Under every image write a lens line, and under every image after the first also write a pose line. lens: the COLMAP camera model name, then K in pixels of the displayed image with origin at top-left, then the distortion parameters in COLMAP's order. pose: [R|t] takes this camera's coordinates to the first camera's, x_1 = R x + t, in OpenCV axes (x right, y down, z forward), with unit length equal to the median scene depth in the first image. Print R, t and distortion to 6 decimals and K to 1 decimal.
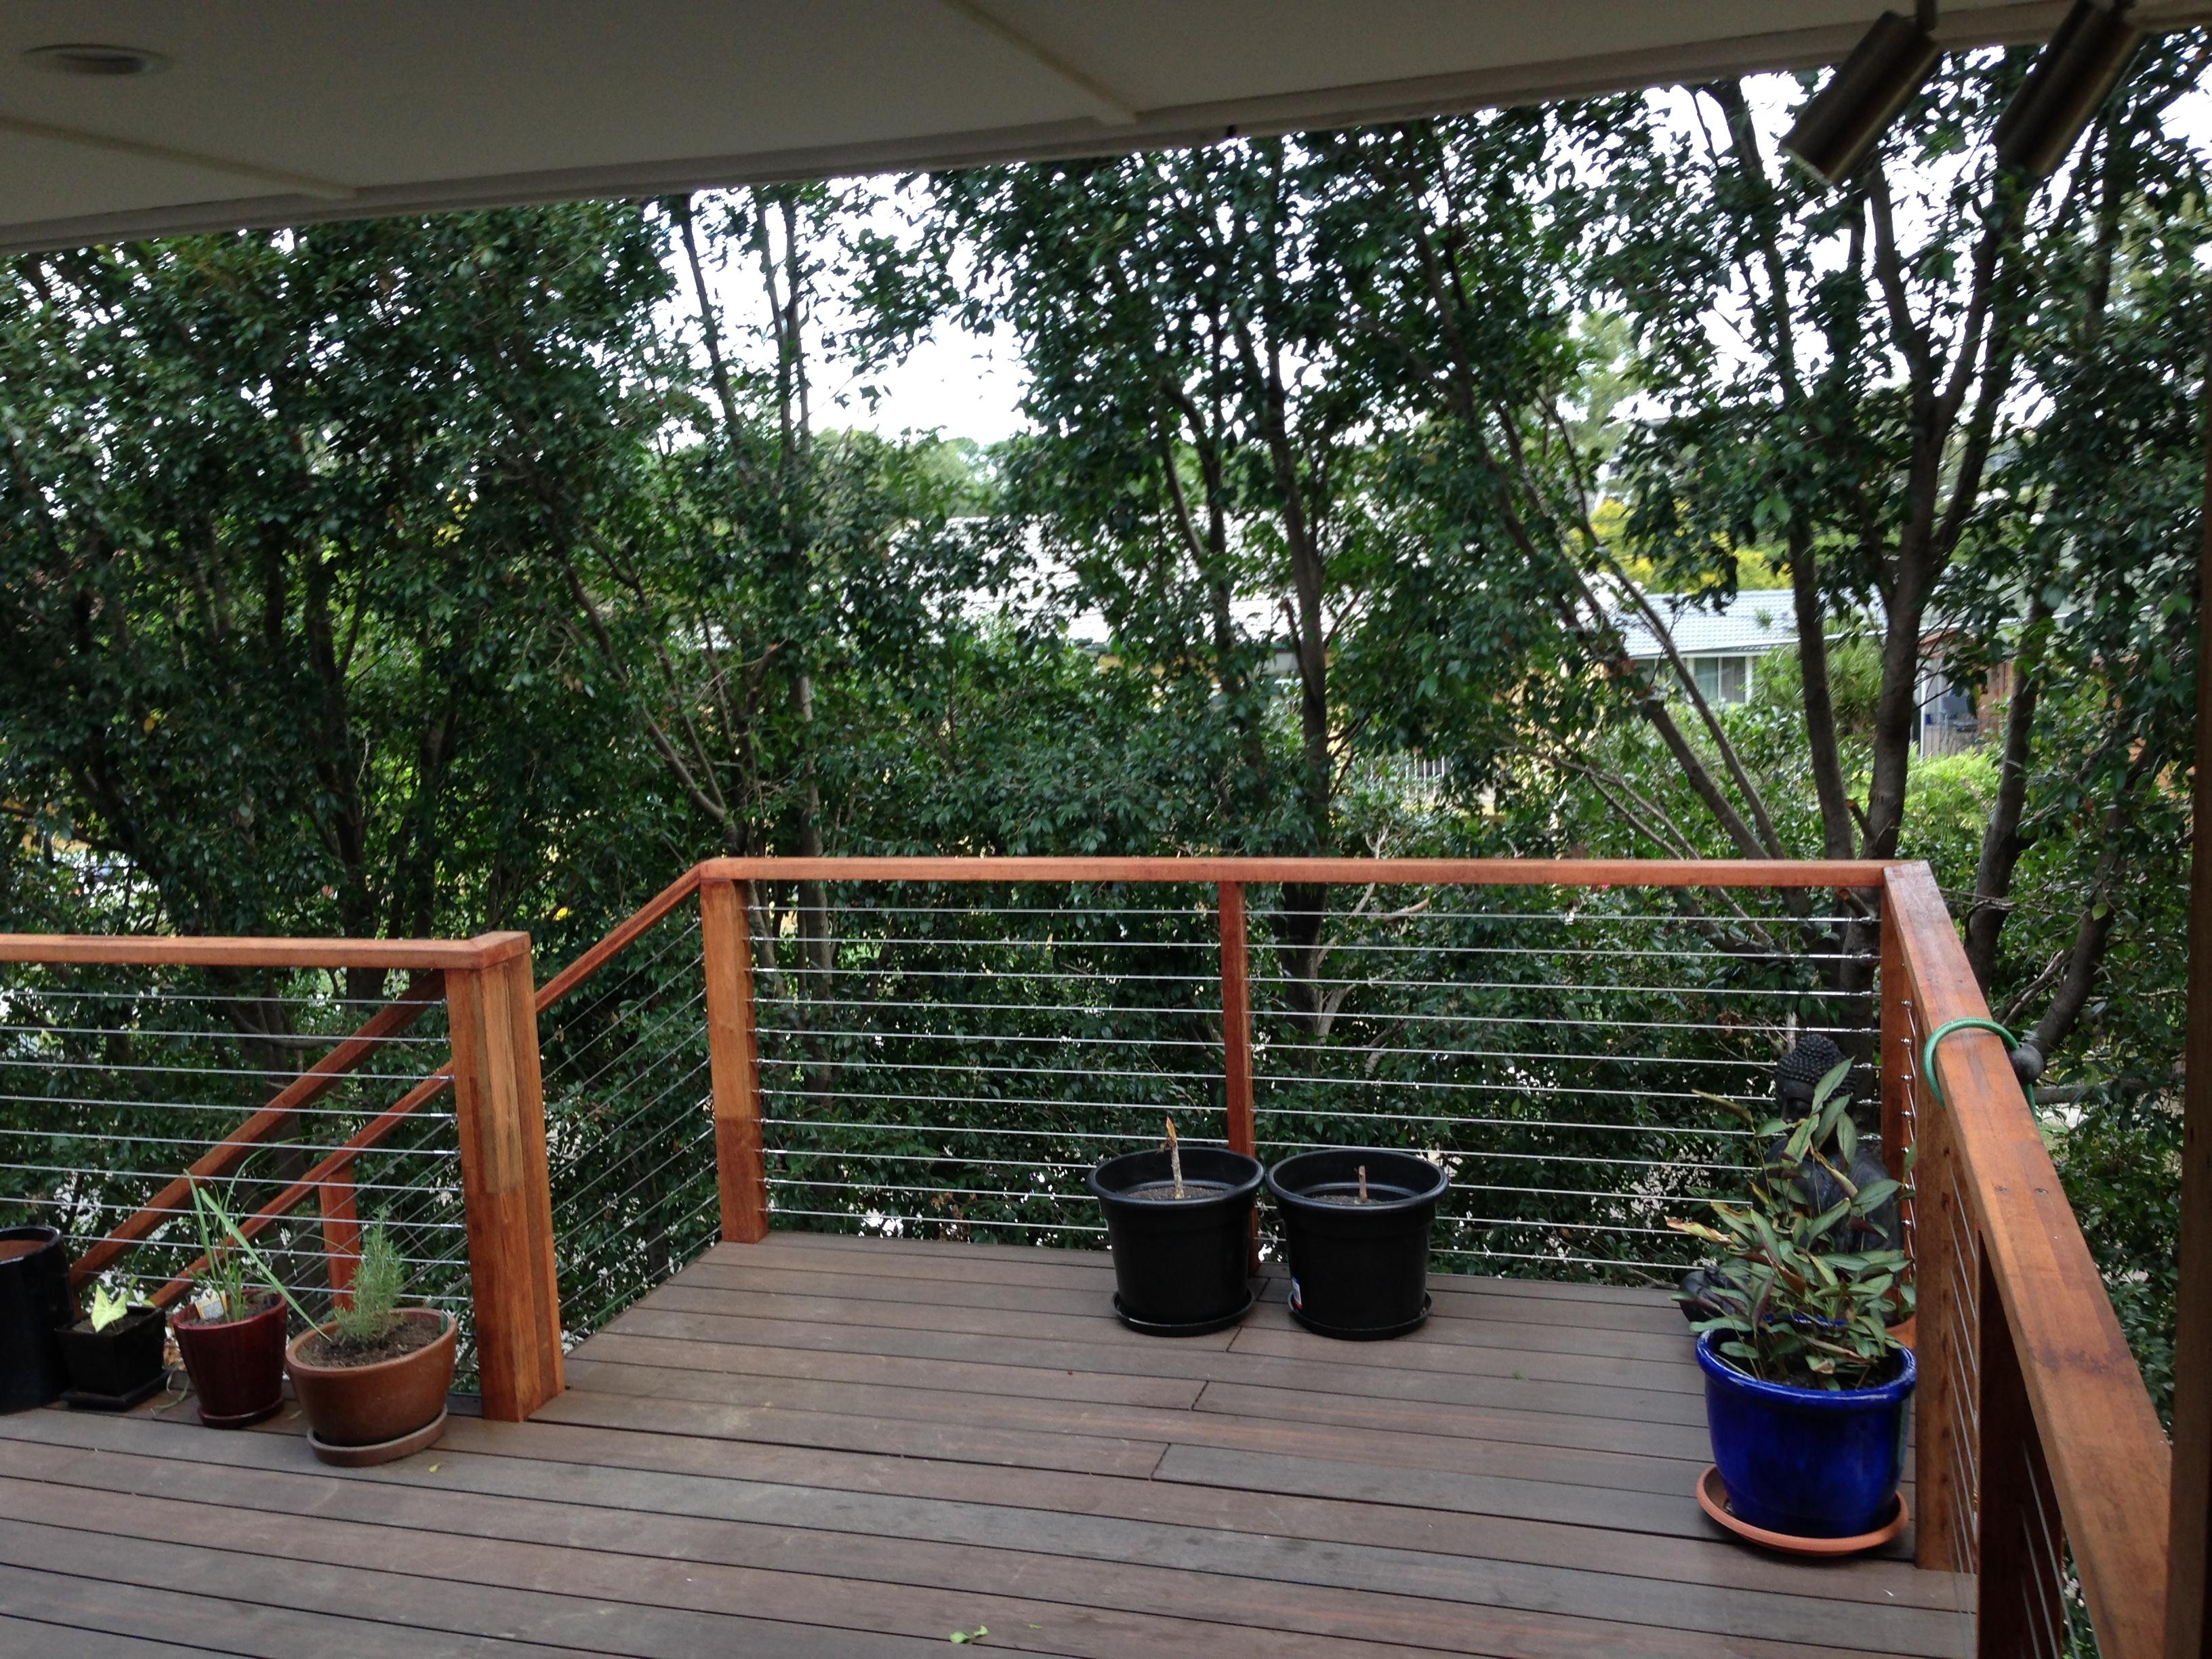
lens RADIAL K [[2032.8, 0, 1105.5], [0, 2032.8, 846.8], [0, 0, 1]] dist [0.159270, -0.297148]
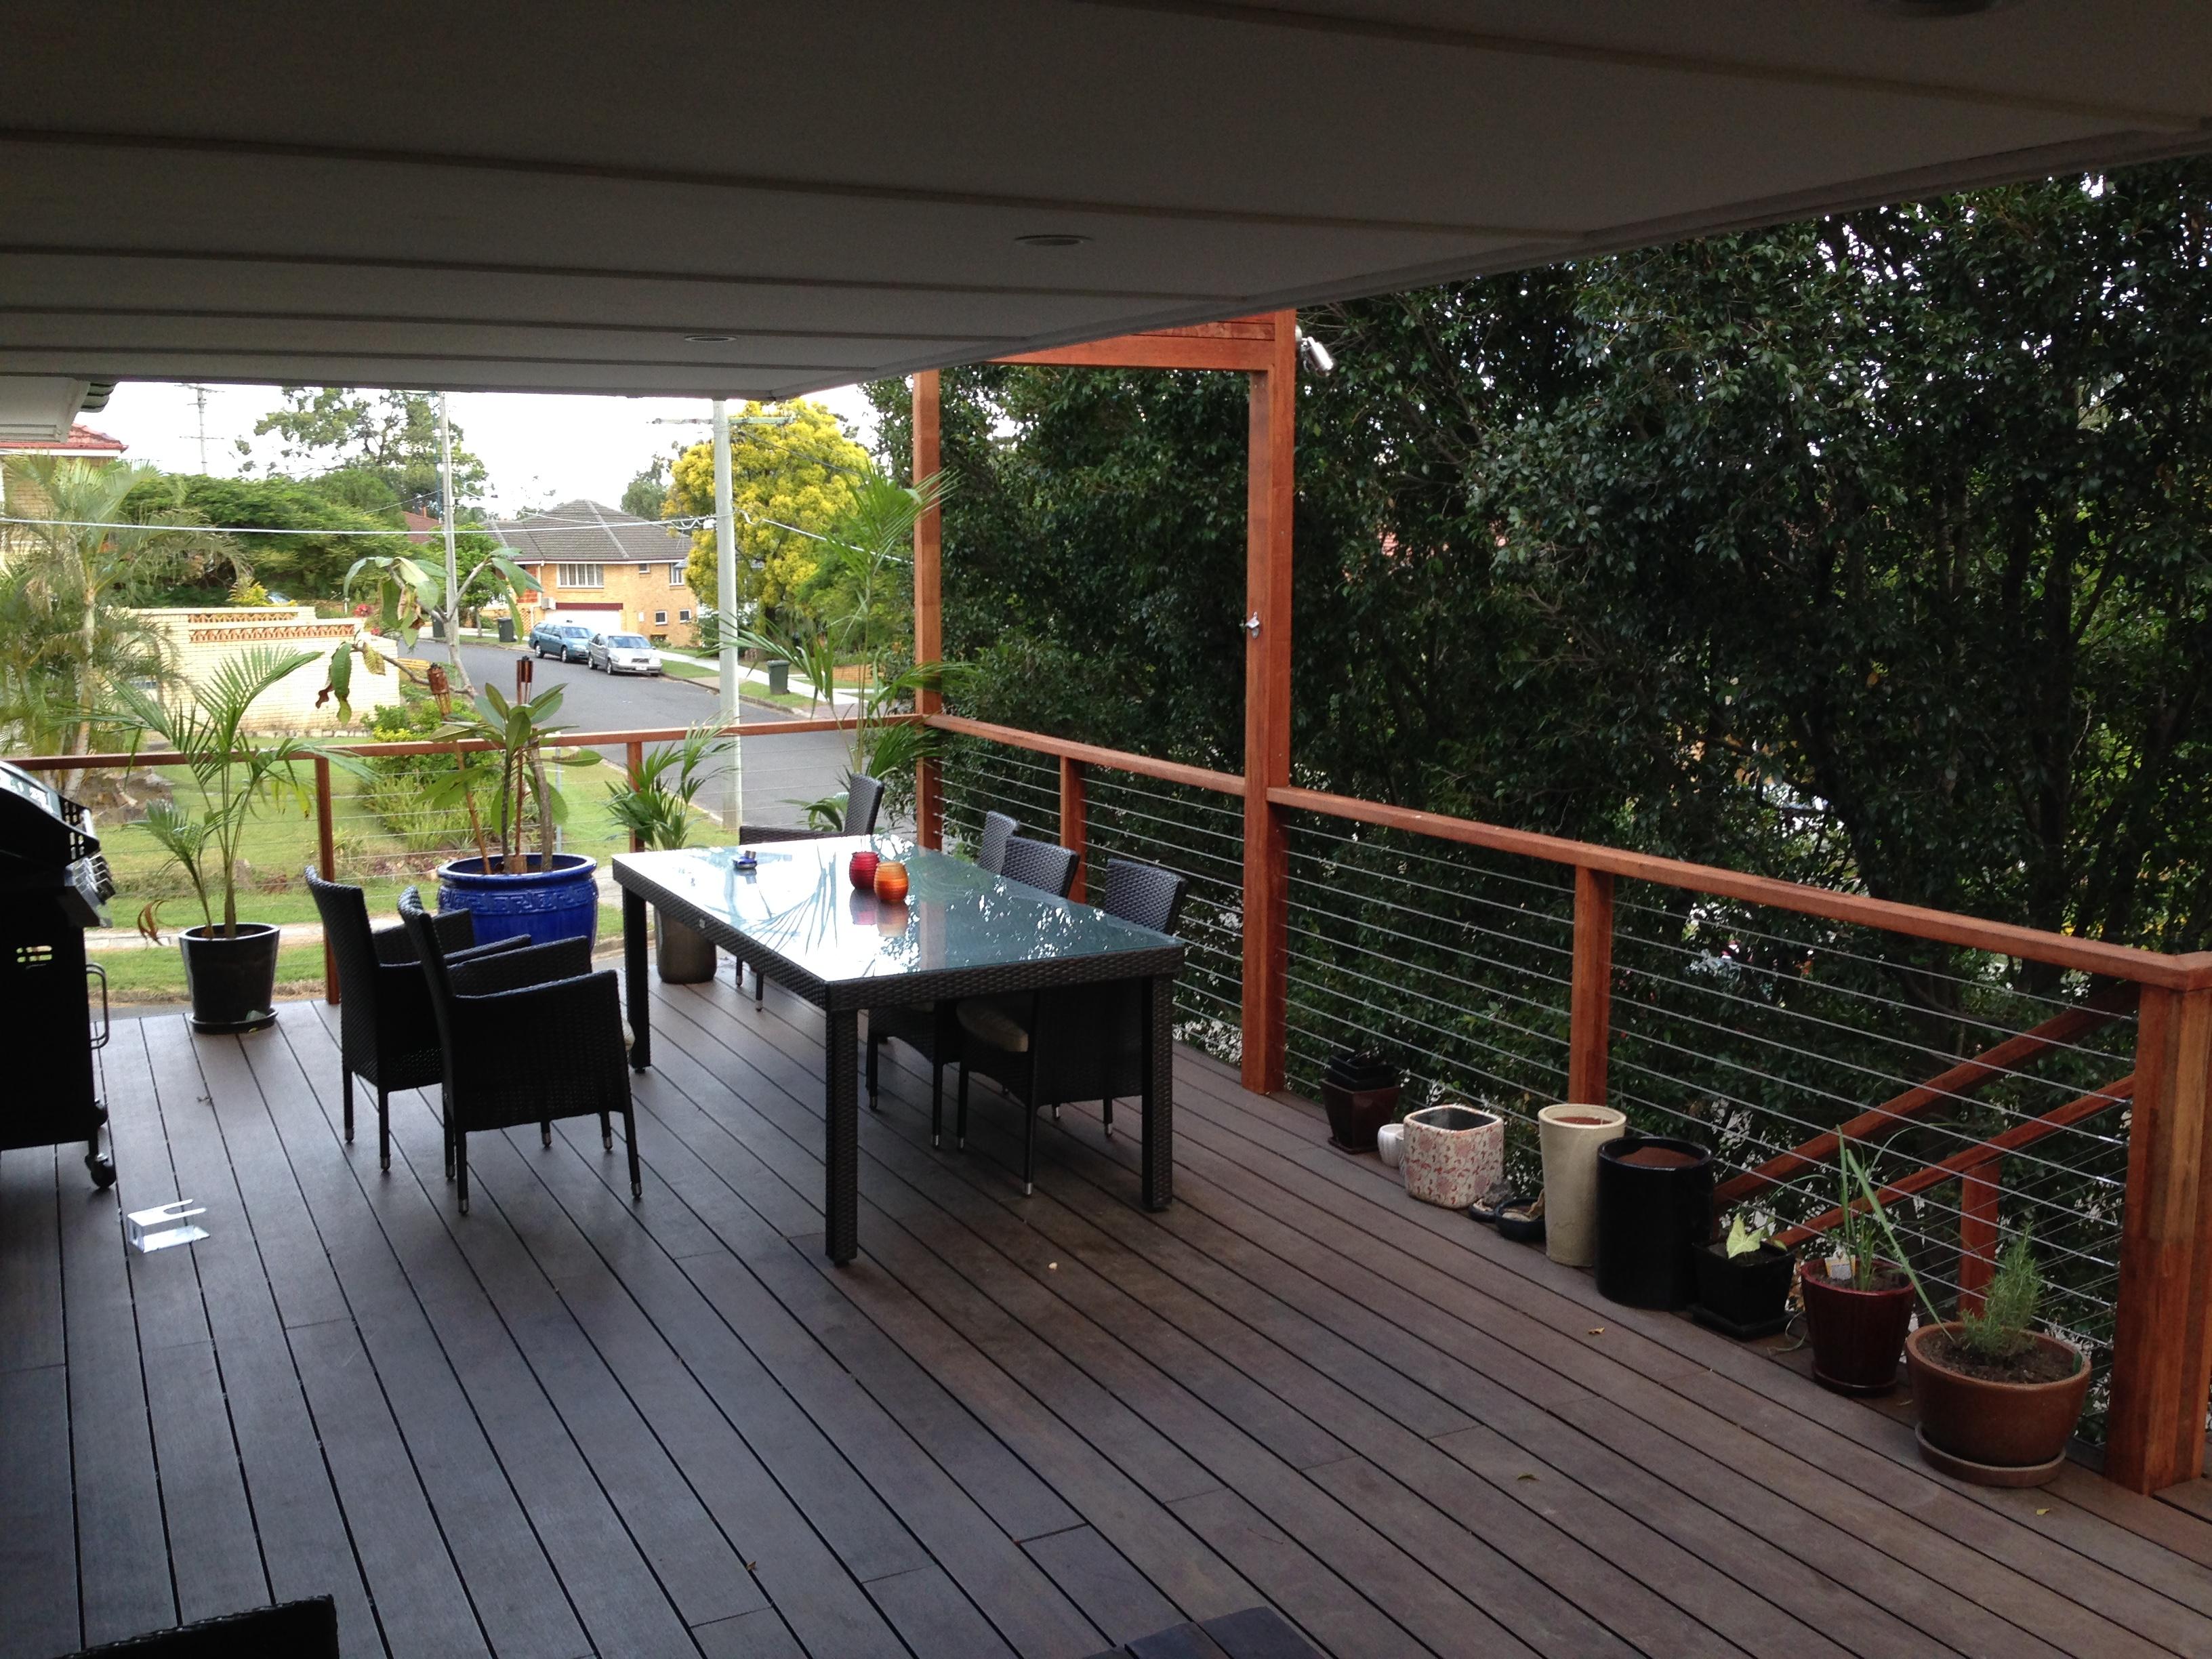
lens RADIAL K [[2032.8, 0, 1105.5], [0, 2032.8, 846.8], [0, 0, 1]] dist [0.159270, -0.297148]
pose [[0.704718, 0.150488, -0.693344, -0.016025], [-0.135440, 0.987809, 0.076739, -0.005864], [0.696440, 0.039828, 0.716509, 0.025996]]
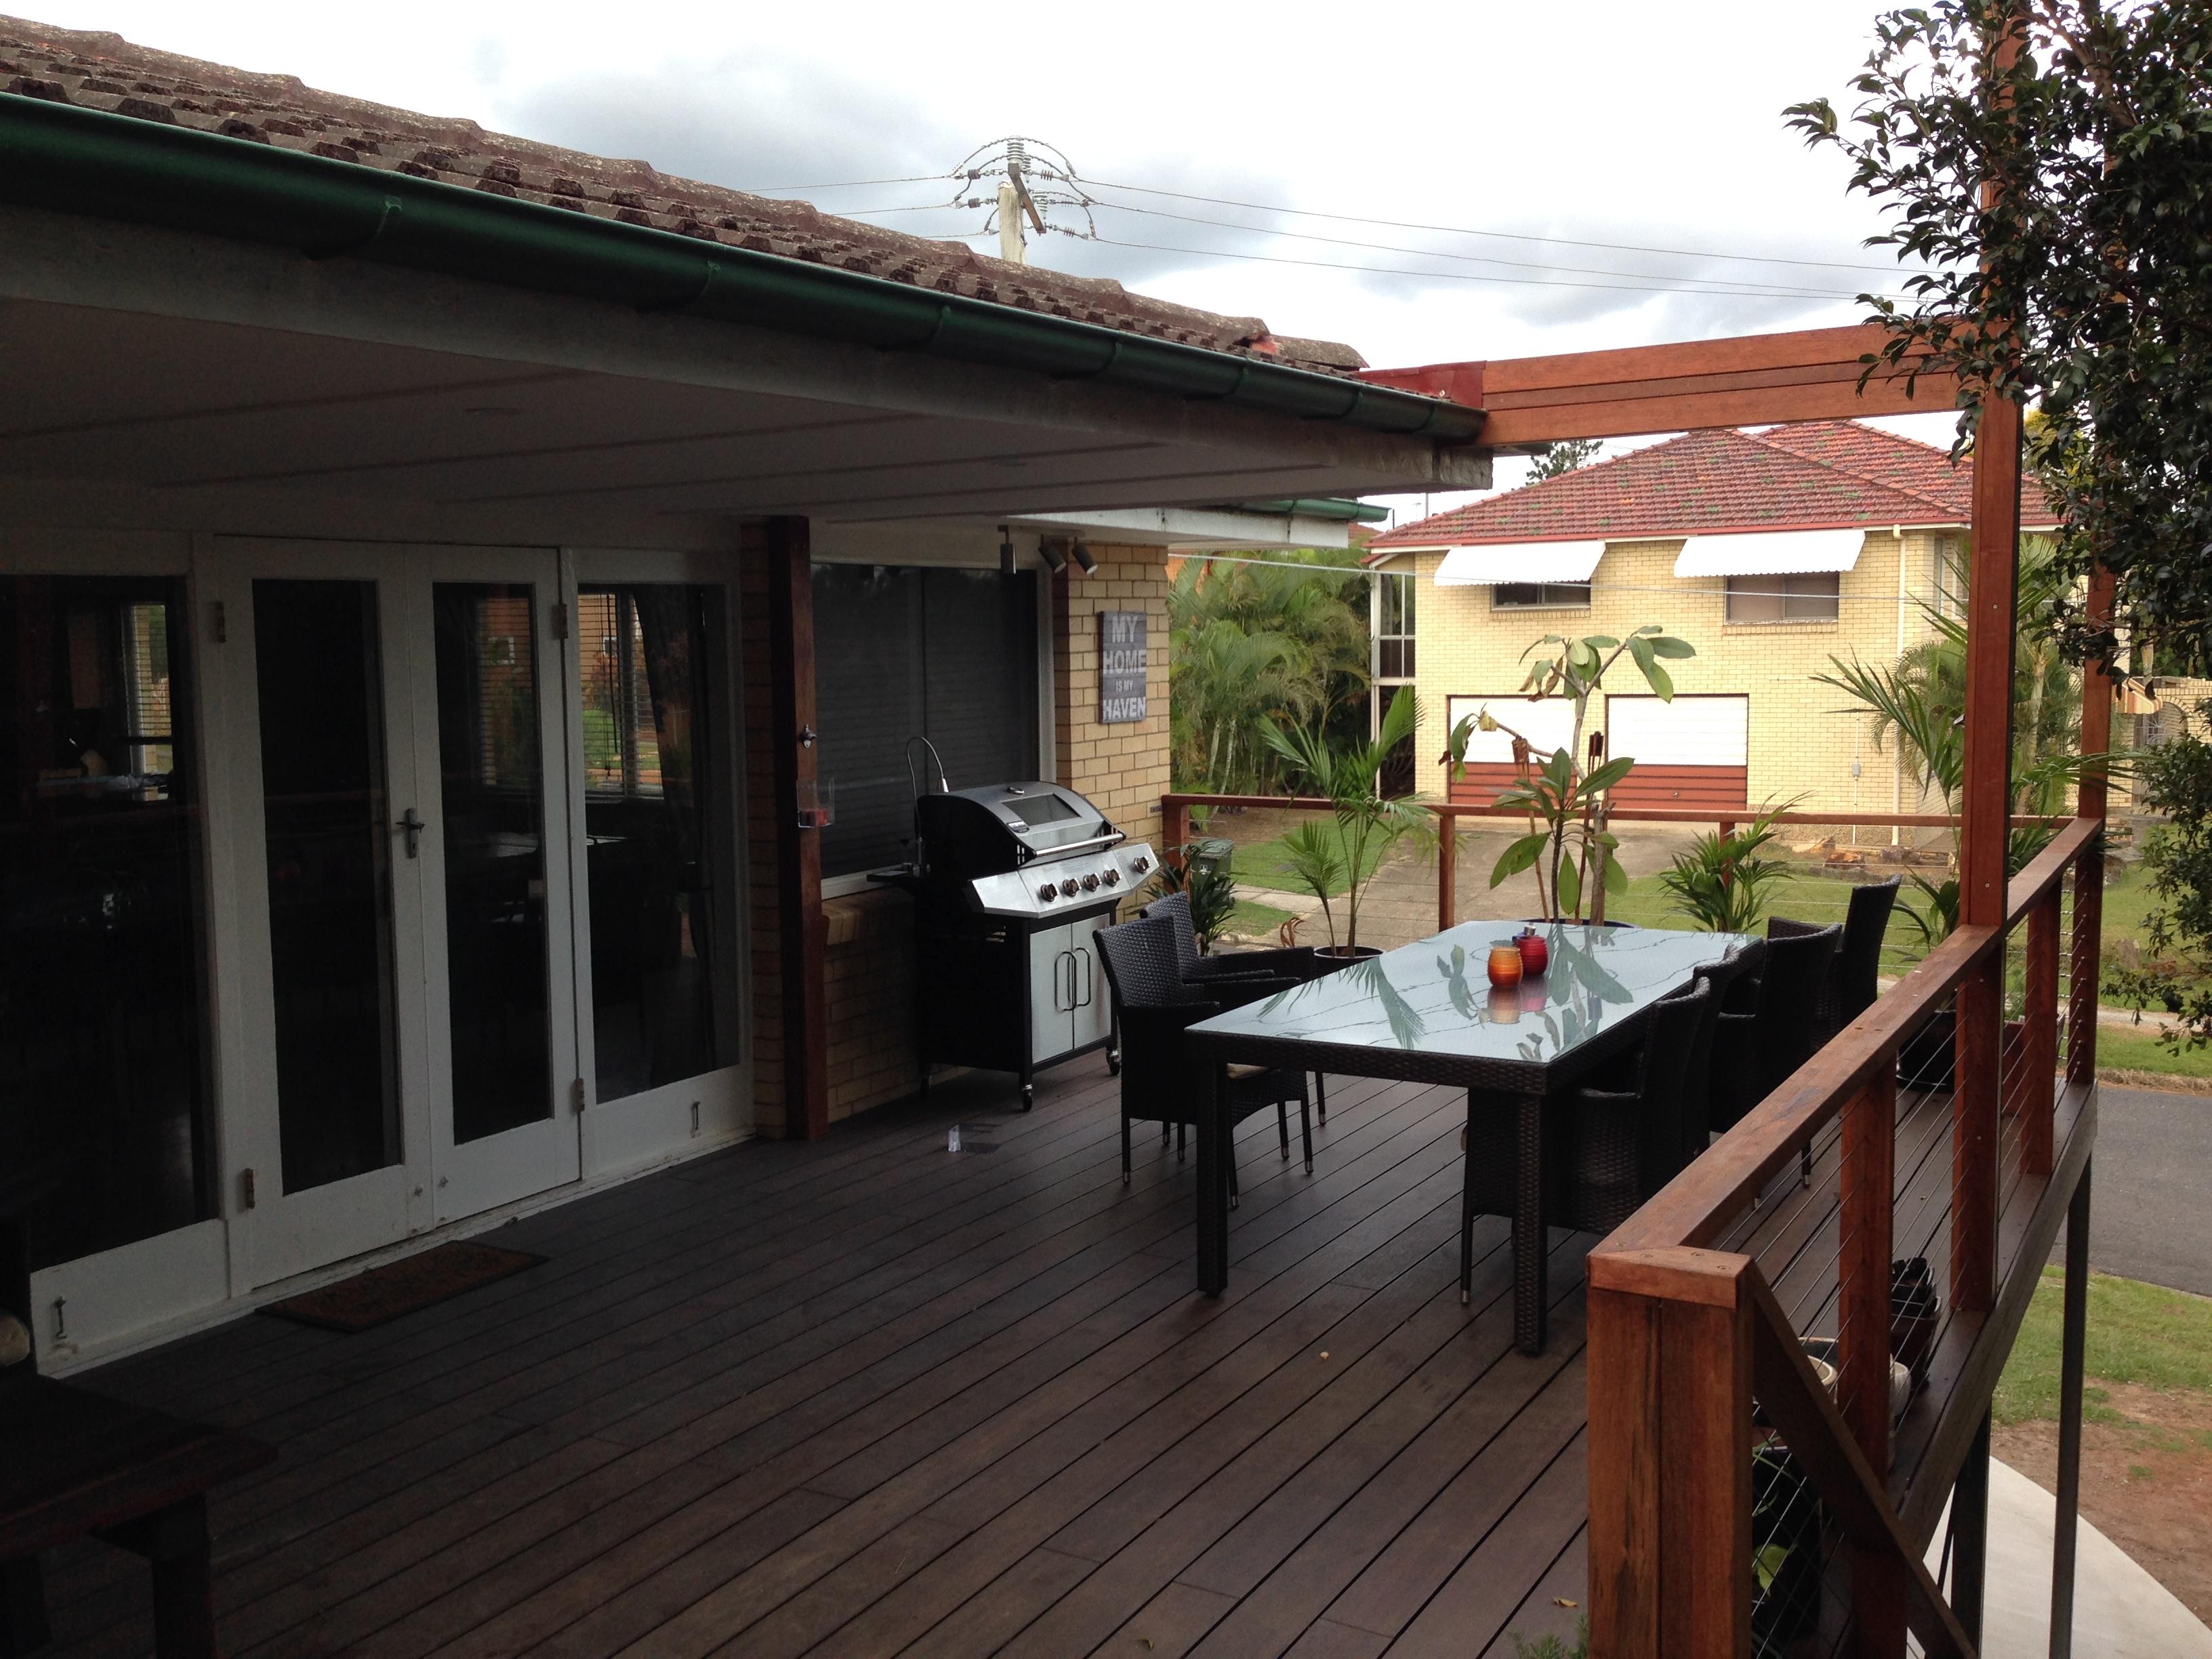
lens RADIAL K [[2032.8, 0, 1105.5], [0, 2032.8, 846.8], [0, 0, 1]] dist [0.159270, -0.297148]
pose [[-0.229373, 0.154479, -0.961002, 0.320842], [-0.120473, 0.975227, 0.185520, -0.172738], [0.965854, 0.158329, -0.205081, 1.029366]]
